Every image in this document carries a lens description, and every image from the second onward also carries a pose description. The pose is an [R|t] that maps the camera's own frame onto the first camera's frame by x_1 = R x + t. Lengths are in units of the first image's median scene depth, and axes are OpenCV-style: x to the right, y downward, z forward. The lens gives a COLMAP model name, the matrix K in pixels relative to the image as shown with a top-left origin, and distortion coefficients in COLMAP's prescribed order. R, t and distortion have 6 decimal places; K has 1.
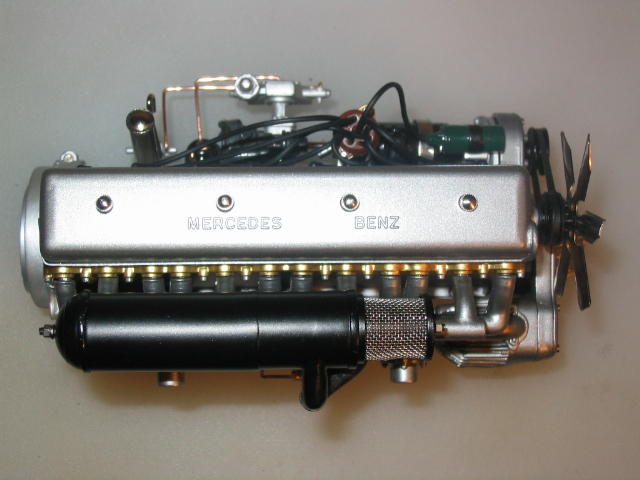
lens RADIAL K [[1124.6, 0, 320.0], [0, 1124.6, 240.0], [0, 0, 1]] dist [-0.470739, -0.005251]
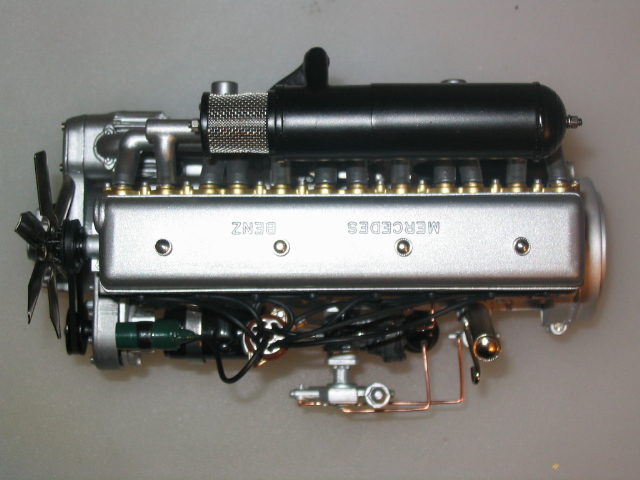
lens RADIAL K [[1384.7, 0, 320.0], [0, 1384.7, 240.0], [0, 0, 1]] dist [-0.617225, -0.110703]
pose [[-0.998718, -0.005772, -0.050289, 0.051335], [-0.000862, -0.991395, 0.130901, -0.181720], [-0.050611, 0.130777, 0.990119, -0.228211]]
